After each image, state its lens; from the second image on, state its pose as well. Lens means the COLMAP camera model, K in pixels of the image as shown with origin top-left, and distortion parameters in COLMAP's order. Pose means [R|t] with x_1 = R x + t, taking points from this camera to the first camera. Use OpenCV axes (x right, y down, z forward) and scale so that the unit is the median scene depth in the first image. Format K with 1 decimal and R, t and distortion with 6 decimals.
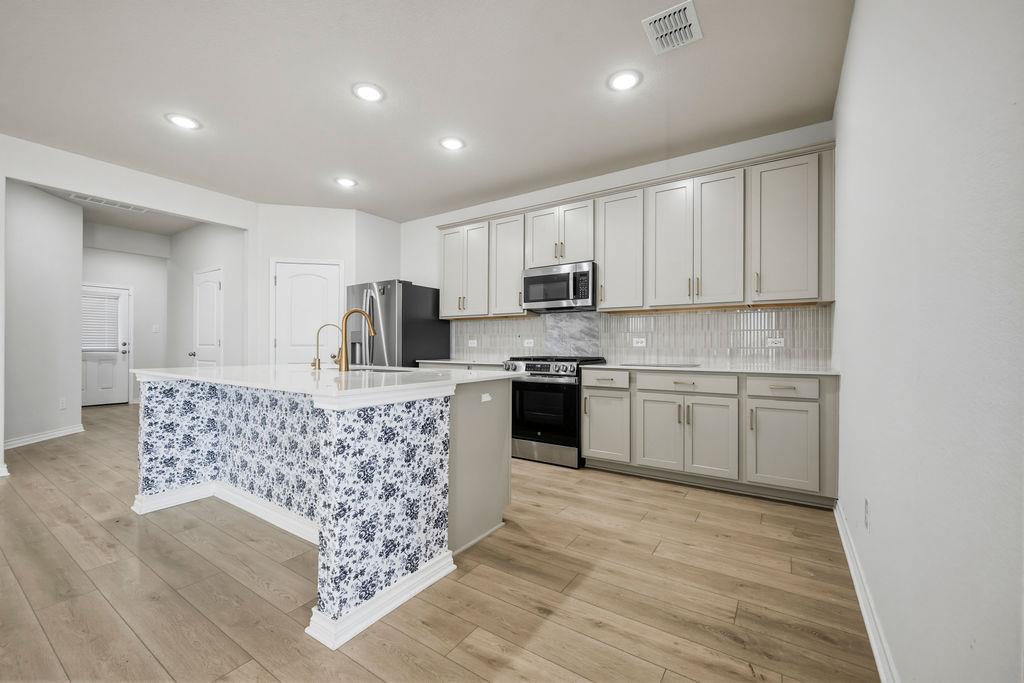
lens RADIAL K [[411.7, 0, 514.9], [0, 411.7, 345.4], [0, 0, 1]] dist [0.002098, 0.000026]
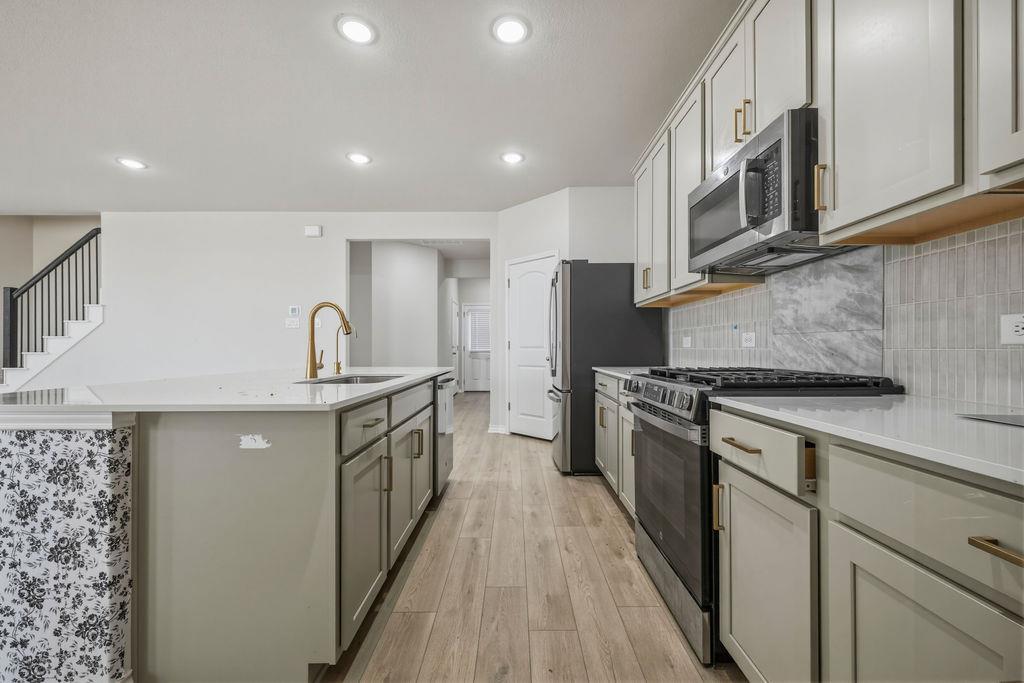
lens RADIAL K [[411.7, 0, 512.6], [0, 411.7, 345.8], [0, 0, 1]] dist [0.002098, 0.000026]
pose [[0.552658, -0.007941, -0.833371, 0.714370], [0.006364, 0.999966, -0.005308, 0.005772], [0.833384, -0.002370, 0.552689, 1.222243]]
